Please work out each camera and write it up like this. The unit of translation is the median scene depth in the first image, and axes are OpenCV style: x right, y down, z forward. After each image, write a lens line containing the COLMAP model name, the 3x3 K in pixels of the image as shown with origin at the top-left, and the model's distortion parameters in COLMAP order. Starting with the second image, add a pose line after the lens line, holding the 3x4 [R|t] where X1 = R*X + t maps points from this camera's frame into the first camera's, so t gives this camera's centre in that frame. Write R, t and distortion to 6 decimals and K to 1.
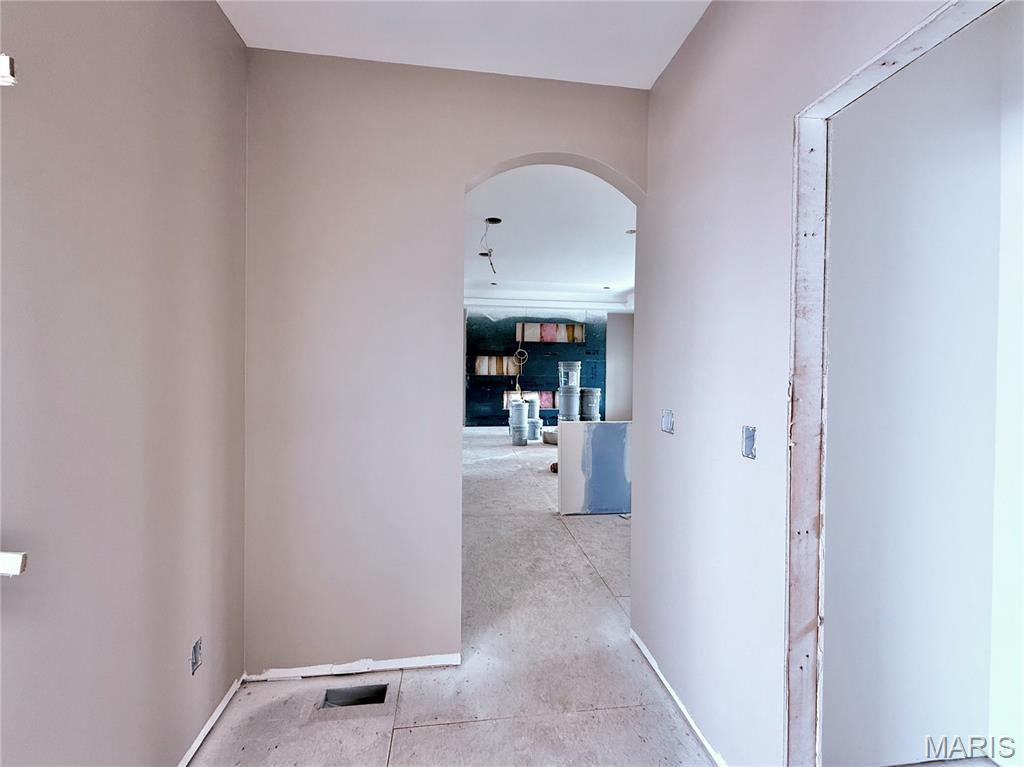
lens RADIAL K [[427.7, 0, 509.7], [0, 427.7, 369.9], [0, 0, 1]] dist [0.000208, -0.000002]
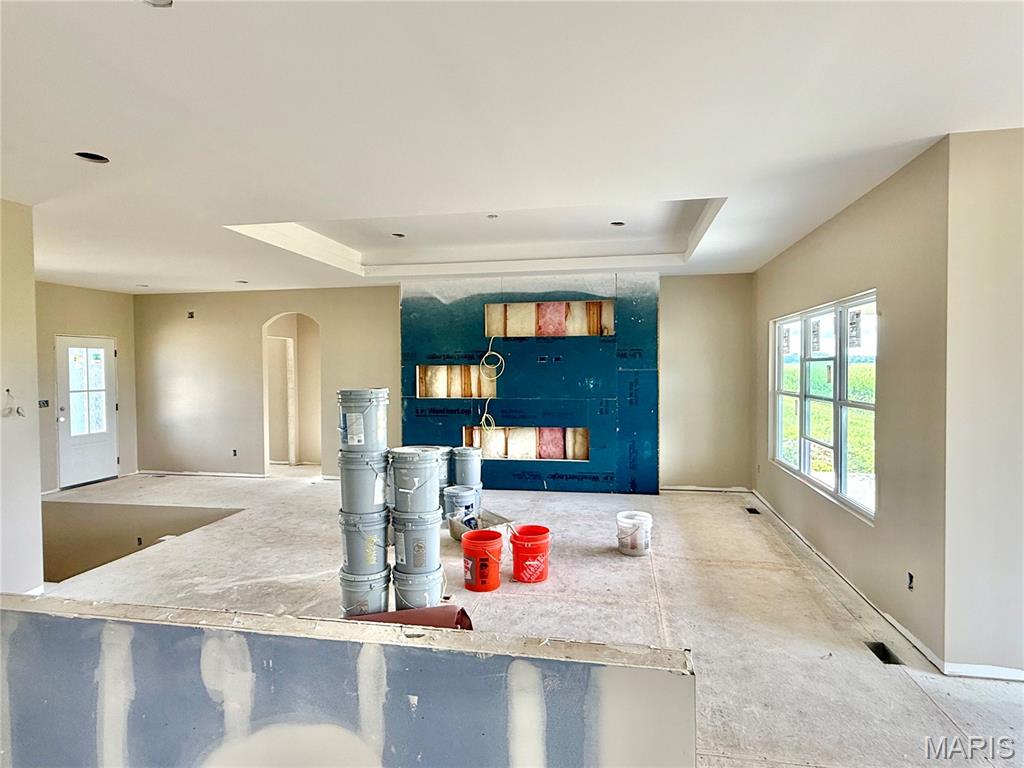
lens RADIAL K [[581.6, 0, 512.0], [0, 581.6, 384.0], [0, 0, 1]] dist [0.000808, 0.001654]
pose [[0.950878, -0.009508, -0.309421, 0.282473], [0.015898, 0.999709, 0.018135, -0.019628], [0.309158, -0.022163, 0.950752, 0.289228]]
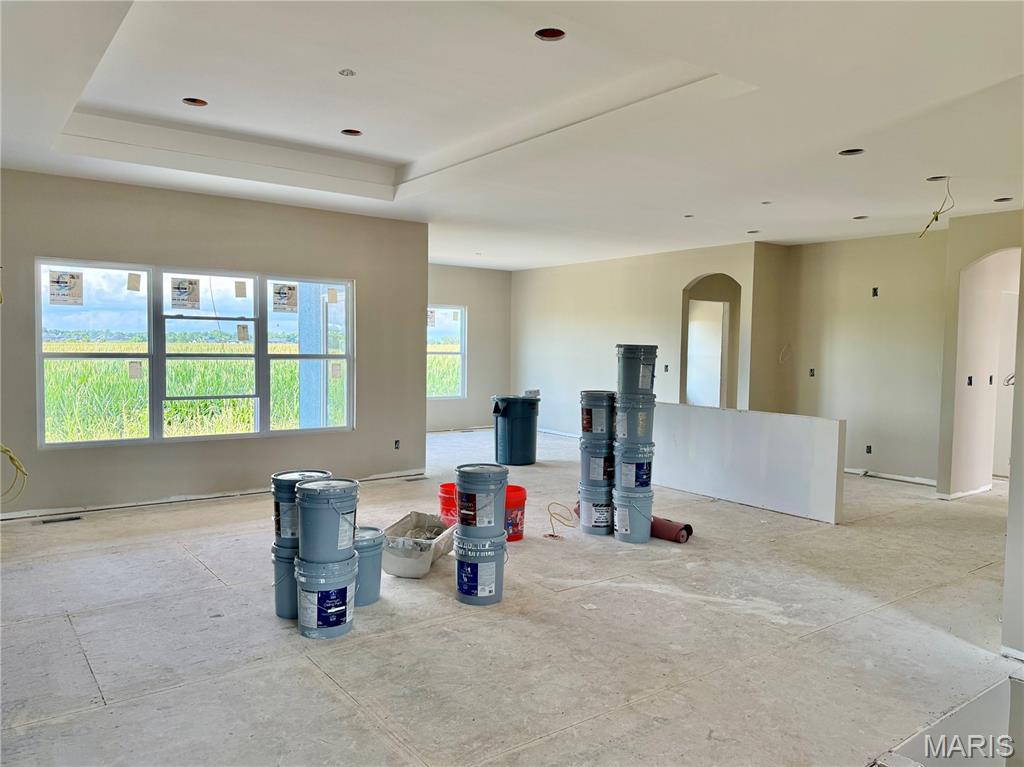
lens RADIAL K [[732.3, 0, 512.0], [0, 732.3, 383.5], [0, 0, 1]] dist [0.085855, -0.137905]
pose [[-0.490297, -0.066246, 0.869034, -0.353305], [-0.014530, 0.997590, 0.067848, -0.018225], [-0.871434, 0.020639, -0.490078, 0.955962]]
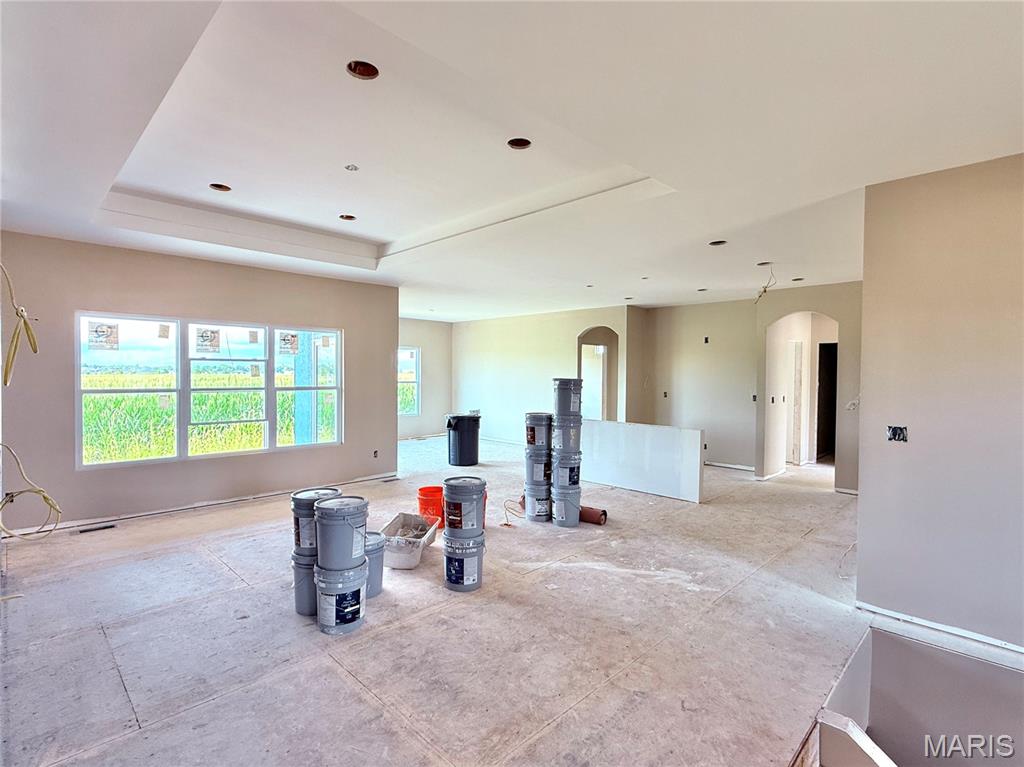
lens RADIAL K [[500.8, 0, 512.0], [0, 500.8, 383.5], [0, 0, 1]] dist [-0.001243, -0.000032]
pose [[-0.610434, -0.032947, 0.791381, -0.285526], [-0.009614, 0.999369, 0.034190, -0.023501], [-0.792009, 0.013263, -0.610366, 0.957683]]
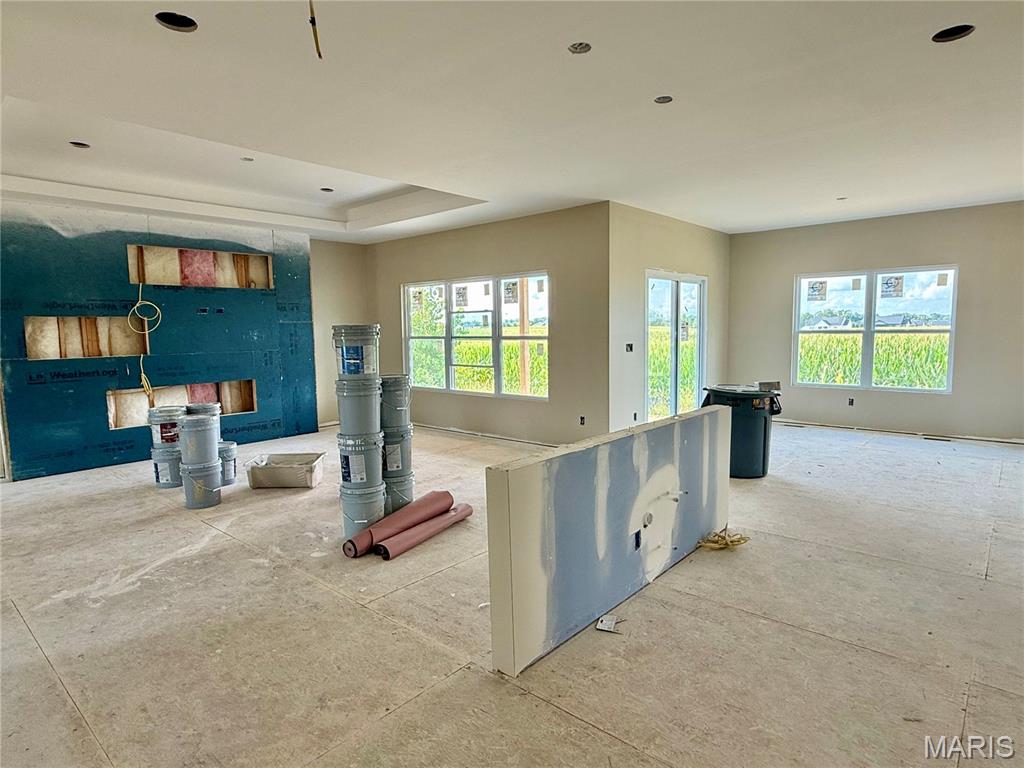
lens RADIAL K [[581.6, 0, 512.0], [0, 581.6, 384.0], [0, 0, 1]] dist [0.000808, 0.001654]
pose [[0.751179, -0.089868, 0.653953, -0.098823], [0.031715, 0.994459, 0.100232, -0.007916], [-0.659337, -0.054552, 0.749866, 0.231529]]
